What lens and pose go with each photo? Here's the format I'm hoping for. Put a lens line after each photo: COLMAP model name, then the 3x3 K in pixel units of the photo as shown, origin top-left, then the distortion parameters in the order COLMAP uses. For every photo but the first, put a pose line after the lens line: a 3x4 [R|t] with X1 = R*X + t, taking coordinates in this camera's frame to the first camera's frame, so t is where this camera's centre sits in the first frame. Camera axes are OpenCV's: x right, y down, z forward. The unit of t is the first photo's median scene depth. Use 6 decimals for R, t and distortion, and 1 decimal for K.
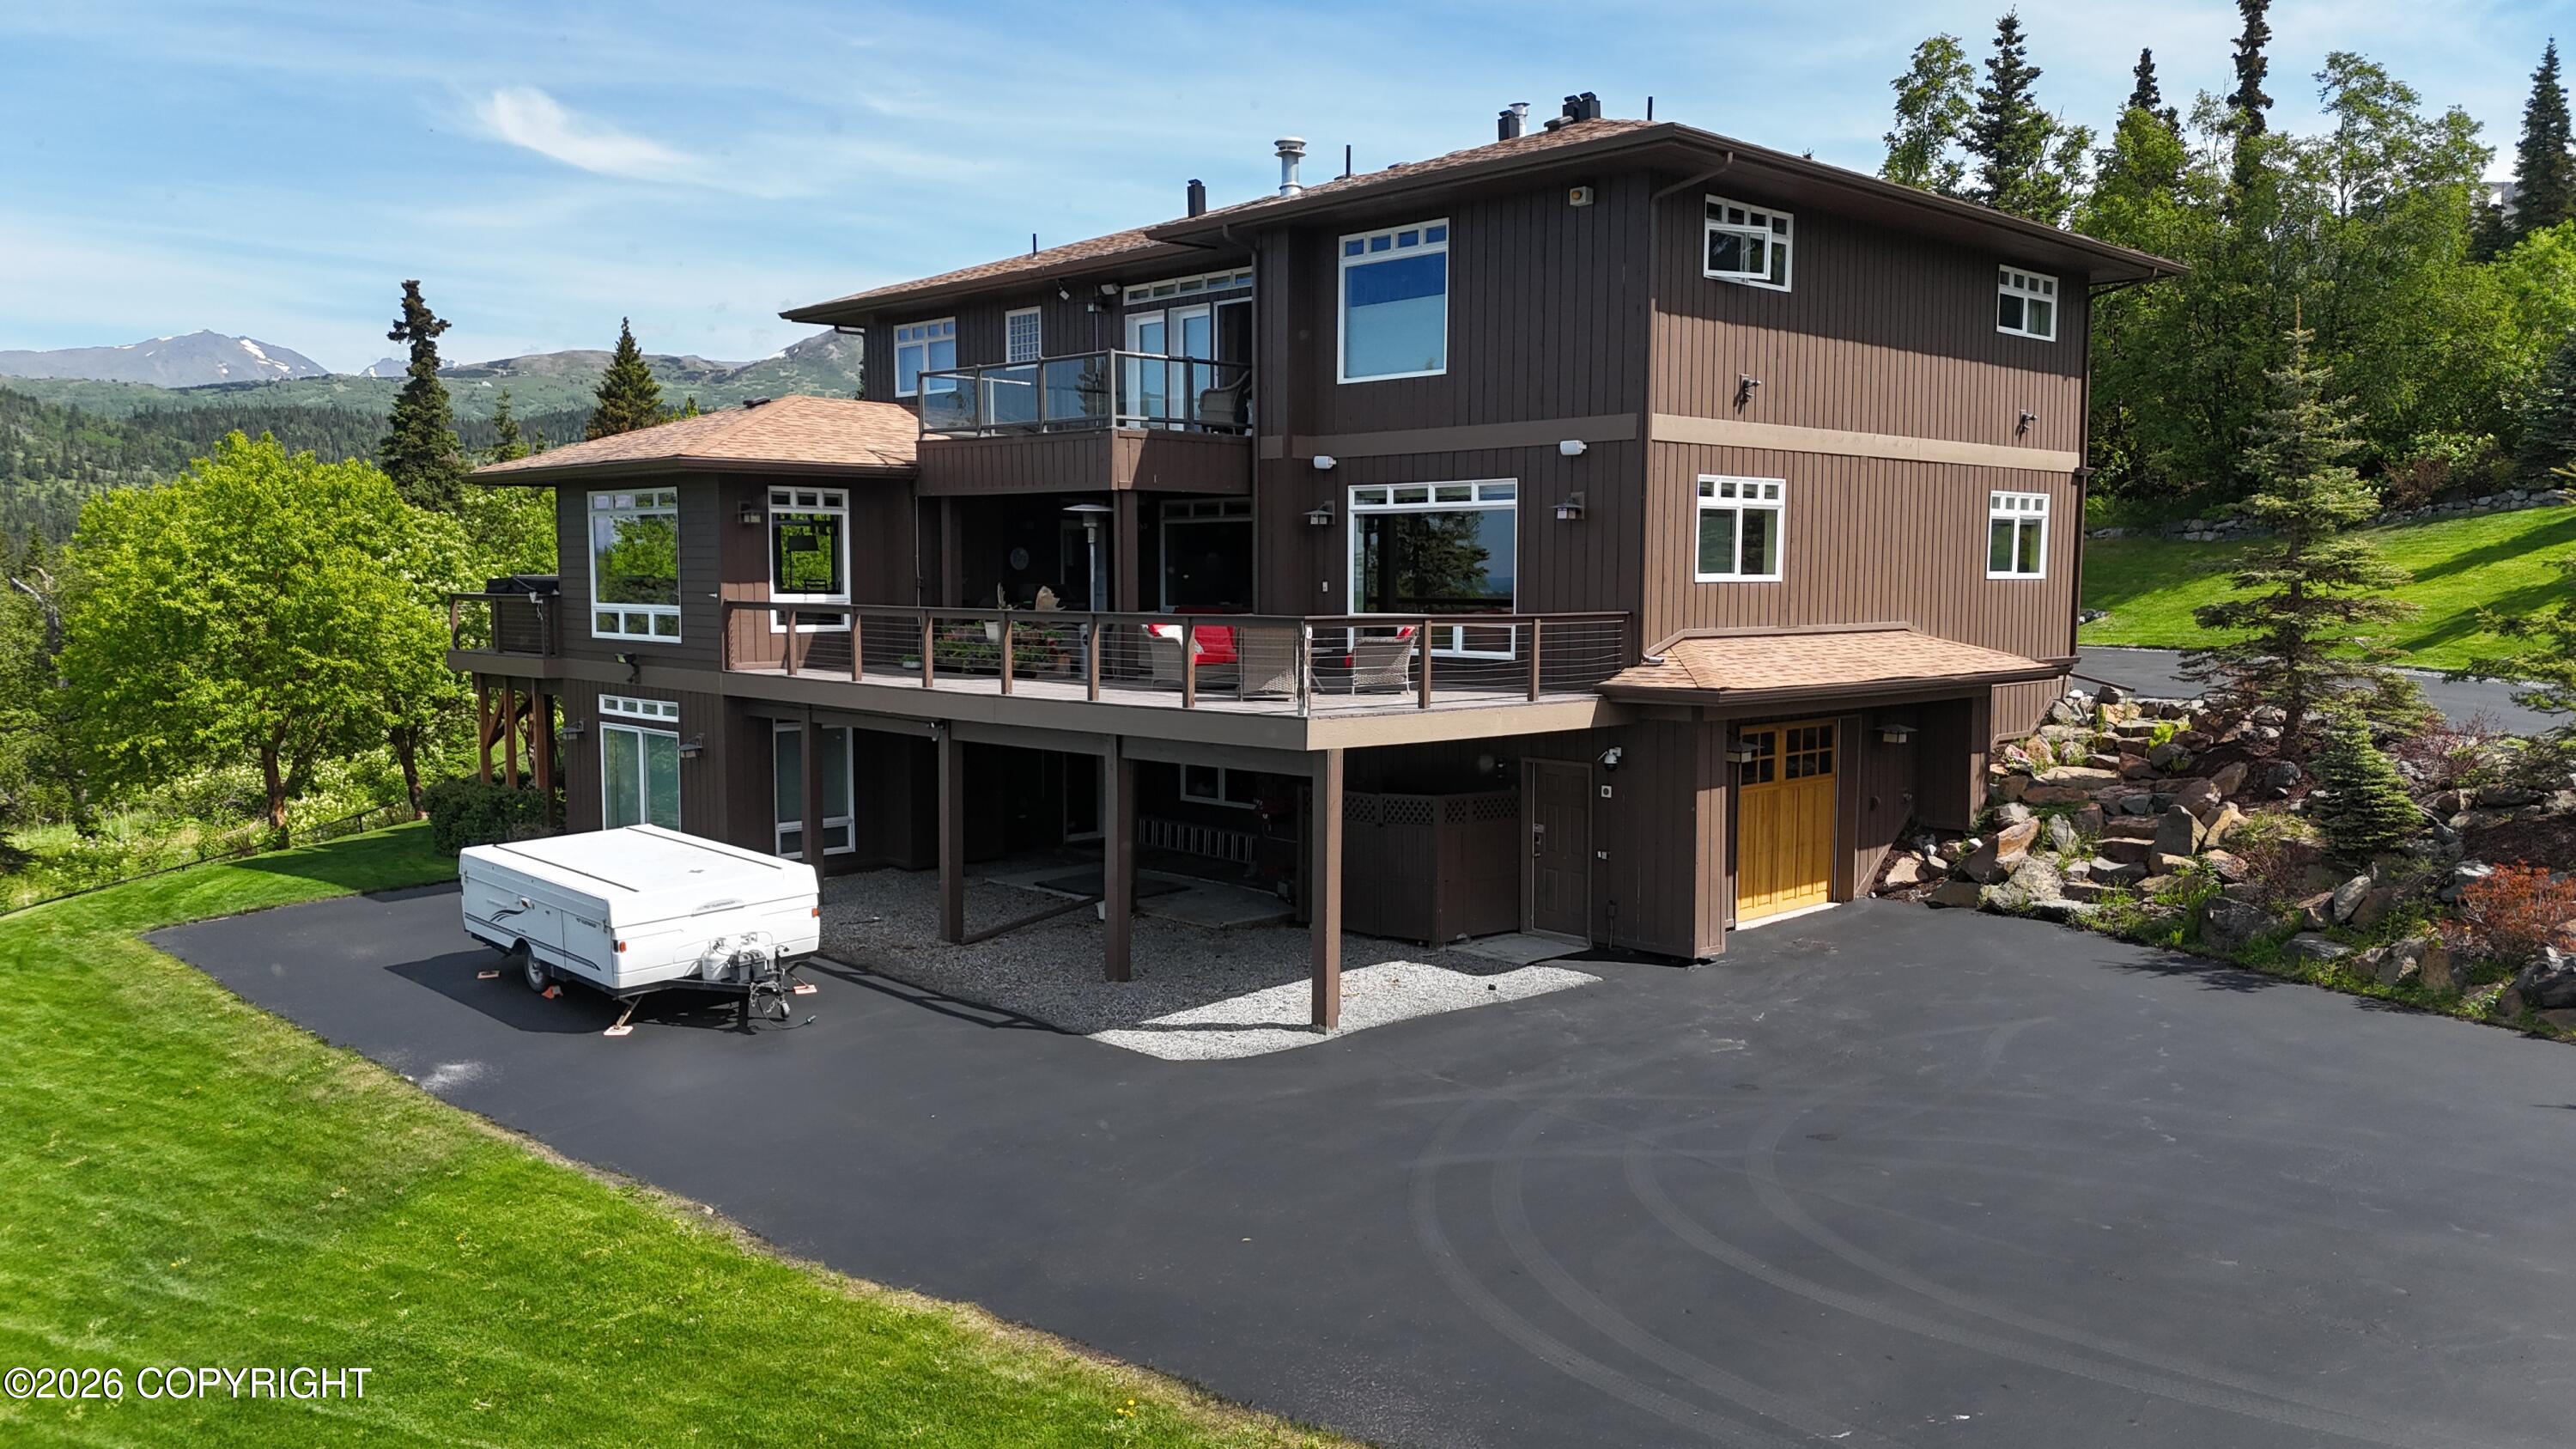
lens RADIAL K [[1894.4, 0, 1283.6], [0, 1894.4, 713.7], [0, 0, 1]] dist [0.083158, -0.076796]
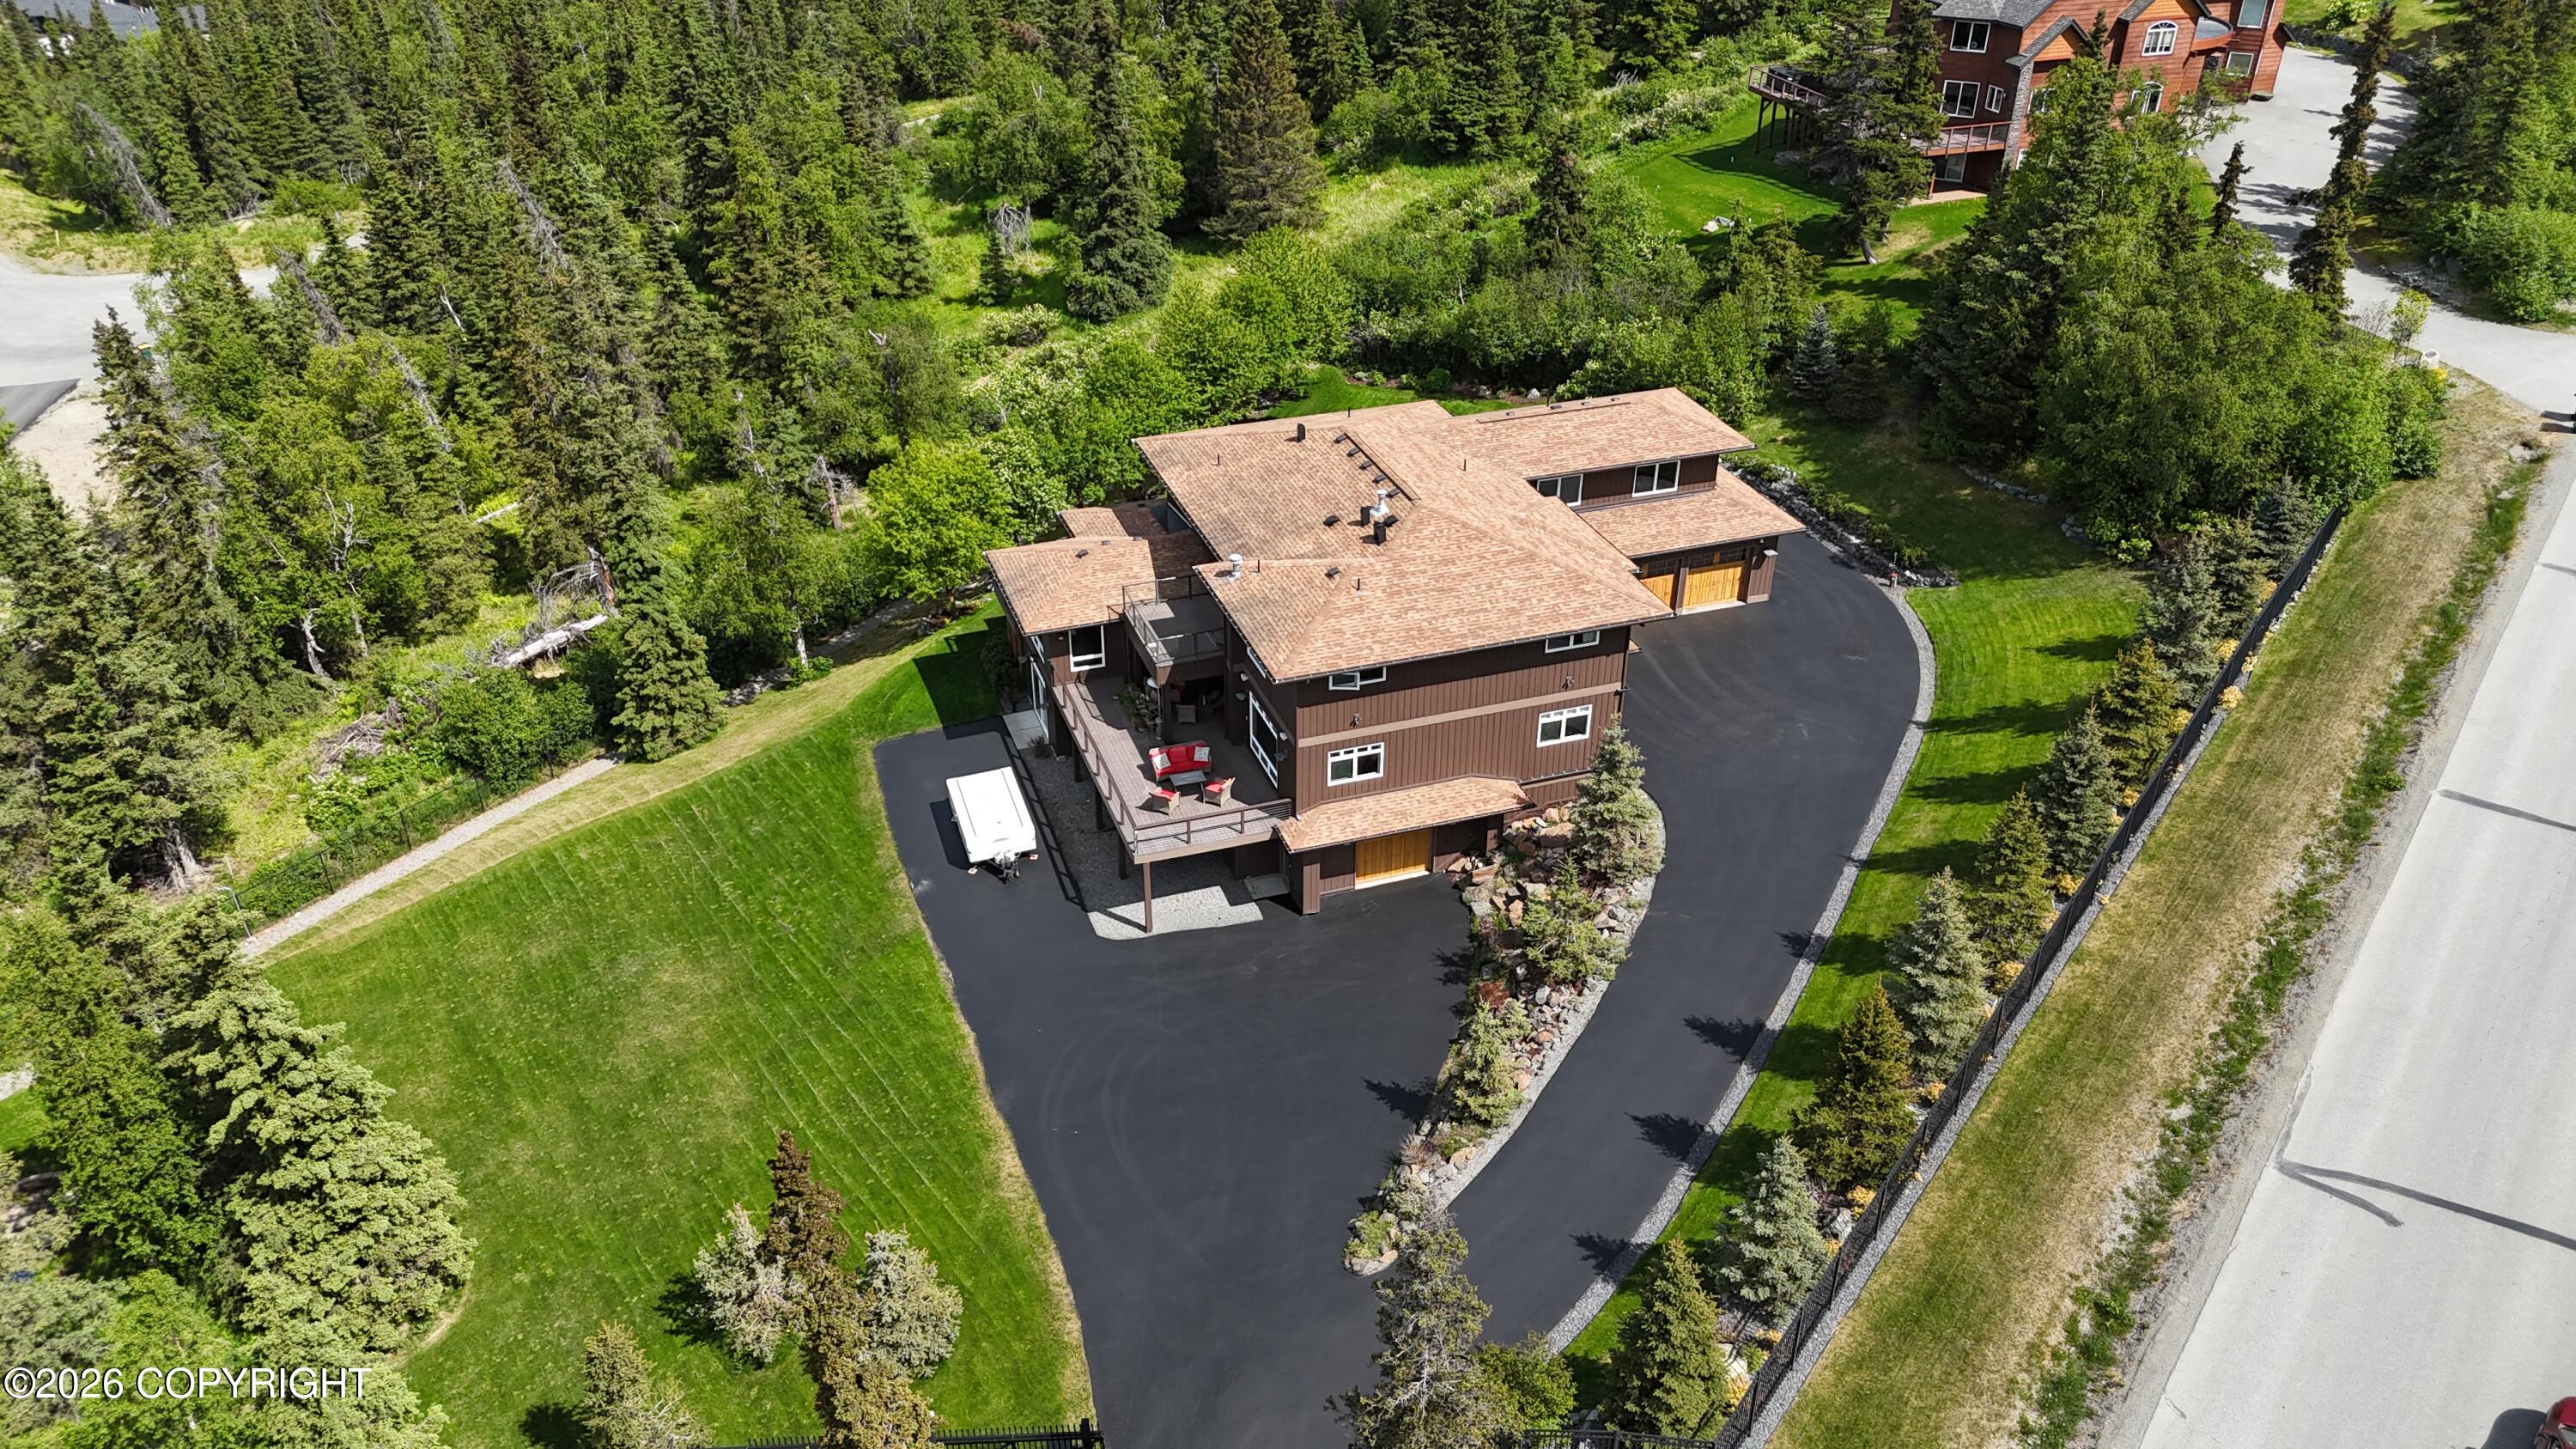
lens RADIAL K [[1894.4, 0, 1296.3], [0, 1894.4, 729.8], [0, 0, 1]] dist [0.083158, -0.076796]
pose [[0.907554, 0.215258, -0.360569, 1.015426], [-0.033059, 0.892587, 0.449662, -1.214070], [0.418632, -0.396172, 0.817187, -1.068436]]
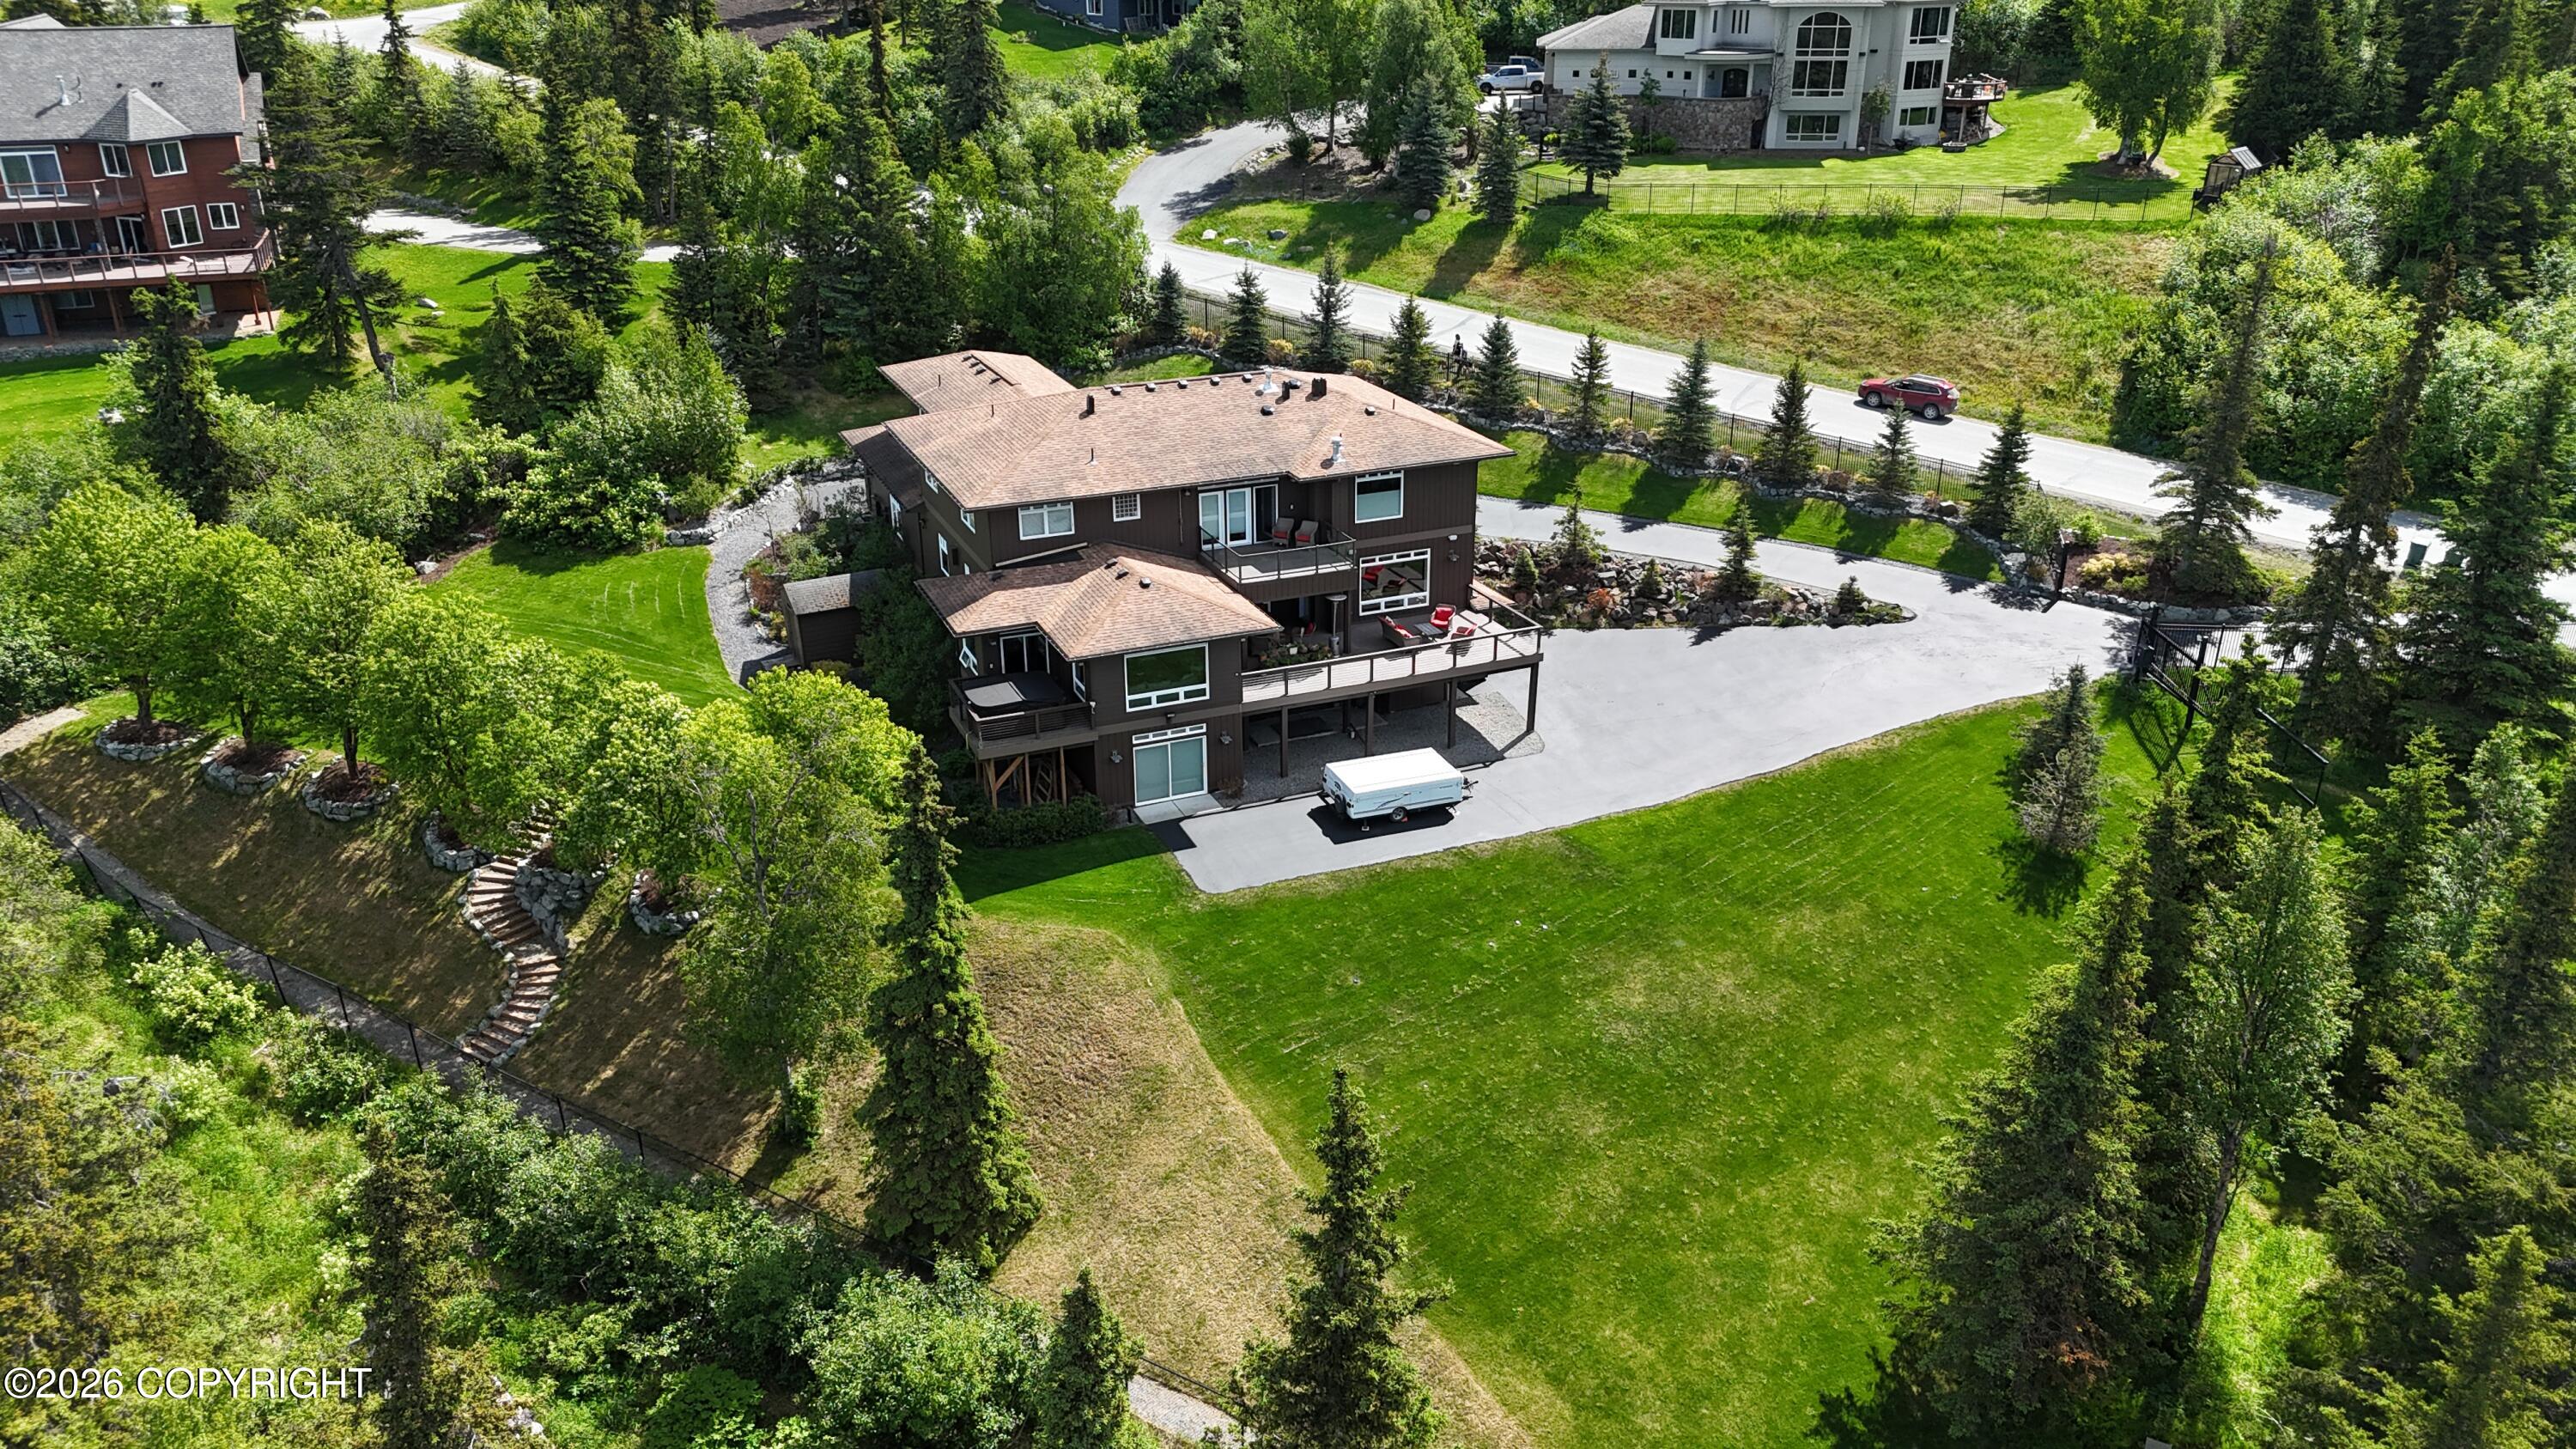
lens RADIAL K [[1894.4, 0, 1297.8], [0, 1894.4, 724.2], [0, 0, 1]] dist [0.083158, -0.076796]
pose [[0.353649, -0.364086, 0.861611, -2.433882], [0.075941, 0.929272, 0.361507, -0.890751], [-0.932290, -0.062415, 0.356285, 0.094060]]
